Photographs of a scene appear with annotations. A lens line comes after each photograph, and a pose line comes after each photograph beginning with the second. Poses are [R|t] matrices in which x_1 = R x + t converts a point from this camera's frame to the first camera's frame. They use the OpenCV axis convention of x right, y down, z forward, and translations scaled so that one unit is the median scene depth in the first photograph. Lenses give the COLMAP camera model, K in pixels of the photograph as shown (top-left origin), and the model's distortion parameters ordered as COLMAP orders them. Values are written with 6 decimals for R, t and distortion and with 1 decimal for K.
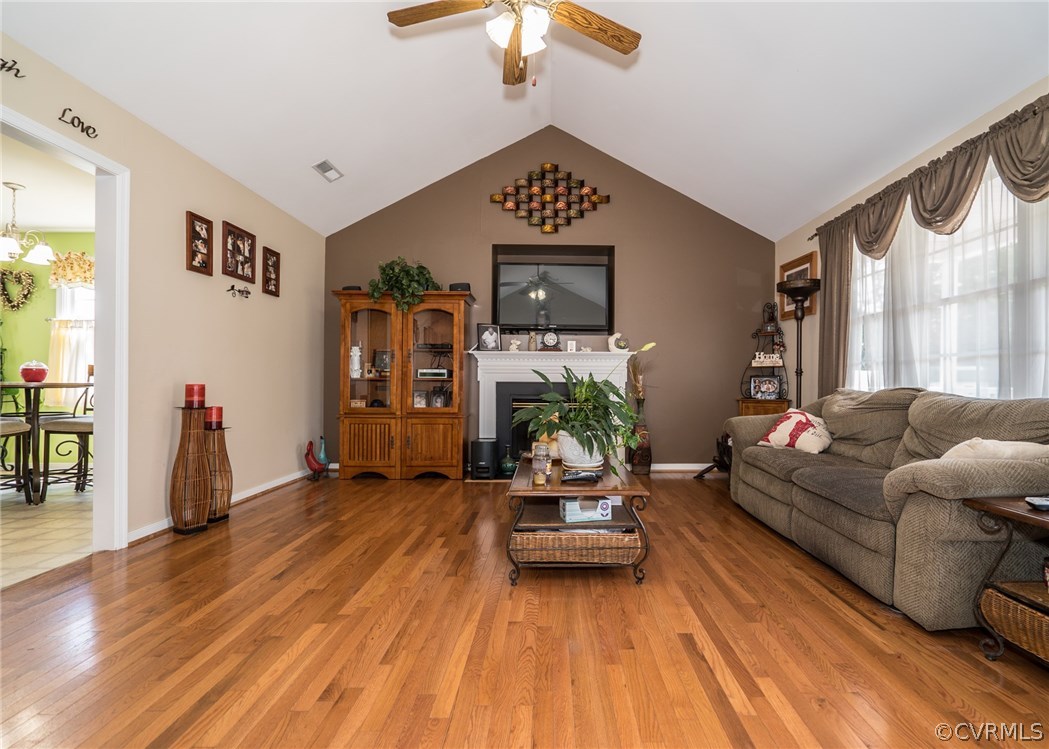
lens RADIAL K [[507.7, 0, 562.9], [0, 507.7, 377.0], [0, 0, 1]] dist [-0.003773, 0.001128]
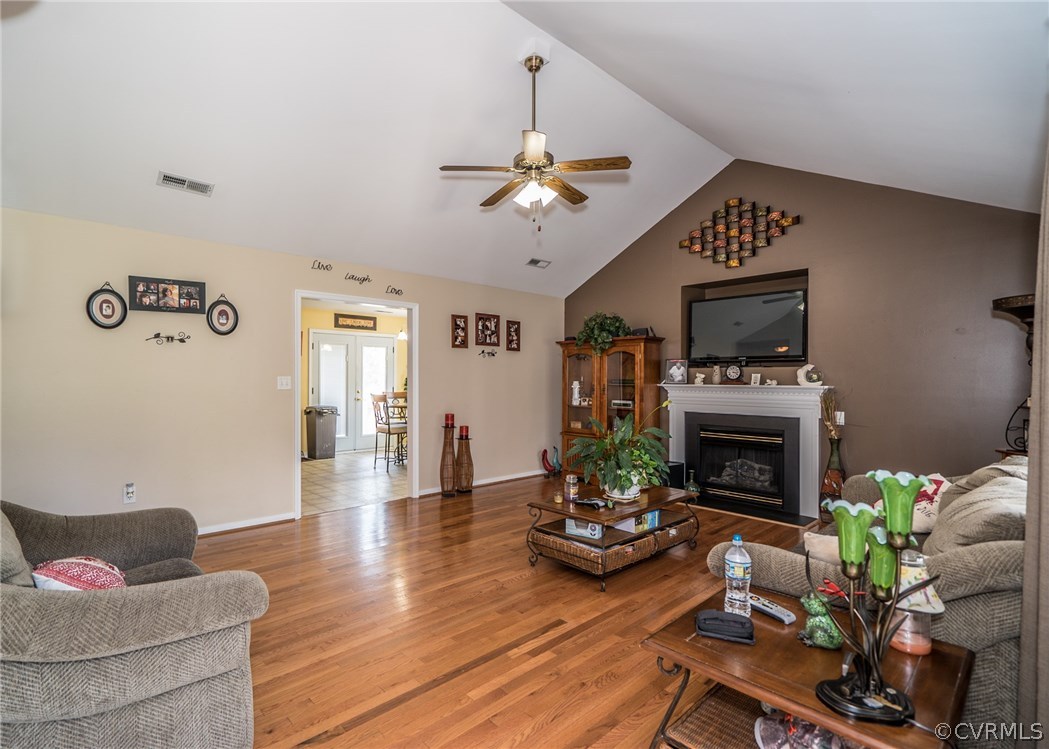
lens RADIAL K [[508.8, 0, 490.3], [0, 508.8, 379.3], [0, 0, 1]] dist [-0.000401, 0.000076]
pose [[0.651155, -0.002120, -0.758942, 0.511380], [0.005999, 0.999979, 0.002353, -0.077979], [0.758921, -0.006085, 0.651154, -0.039364]]
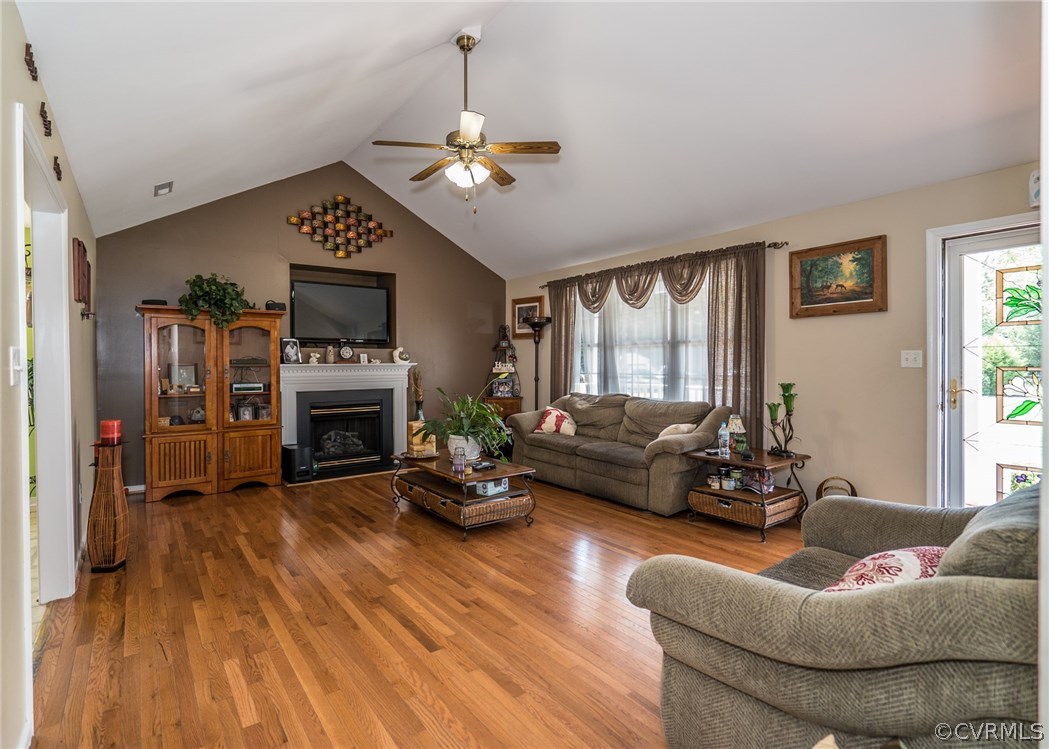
lens RADIAL K [[518.7, 0, 488.4], [0, 518.7, 366.6], [0, 0, 1]] dist [-0.004131, 0.000107]
pose [[0.839487, -0.015498, 0.543159, -0.460522], [0.005920, 0.999795, 0.019378, -0.075070], [-0.543348, -0.013052, 0.839406, -0.175772]]
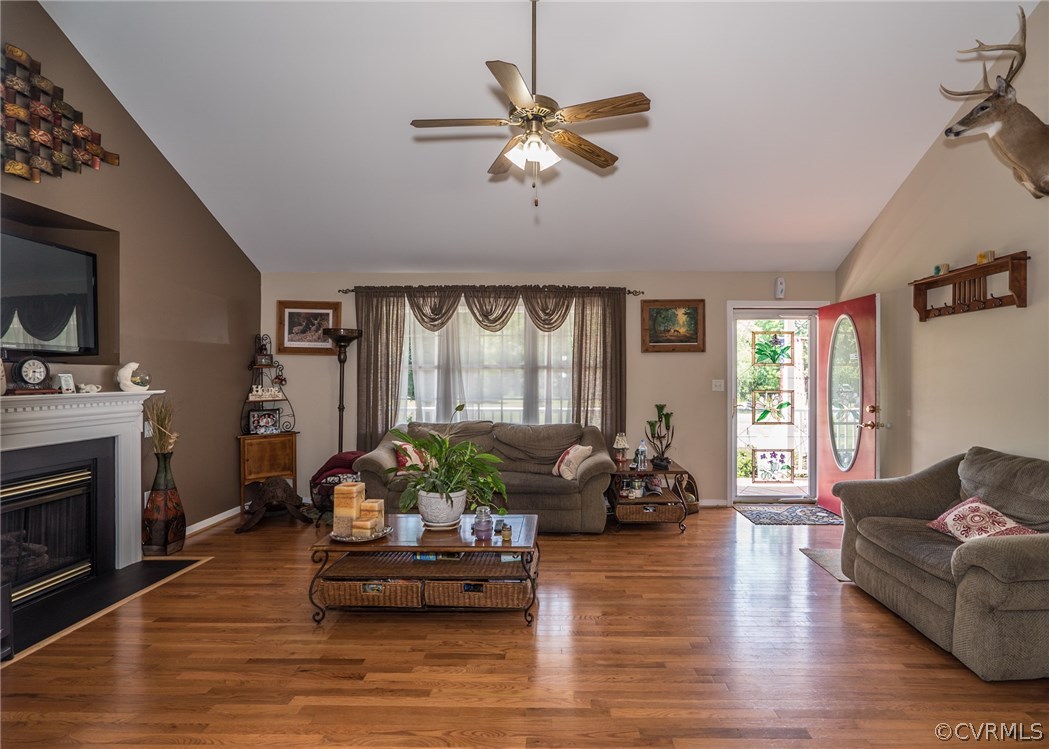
lens RADIAL K [[514.0, 0, 554.8], [0, 514.0, 376.0], [0, 0, 1]] dist [-0.000716, -0.000063]
pose [[0.037352, -0.005704, 0.999286, -0.675552], [-0.009269, 0.999939, 0.006054, -0.092894], [-0.999259, -0.009489, 0.037297, 0.476830]]
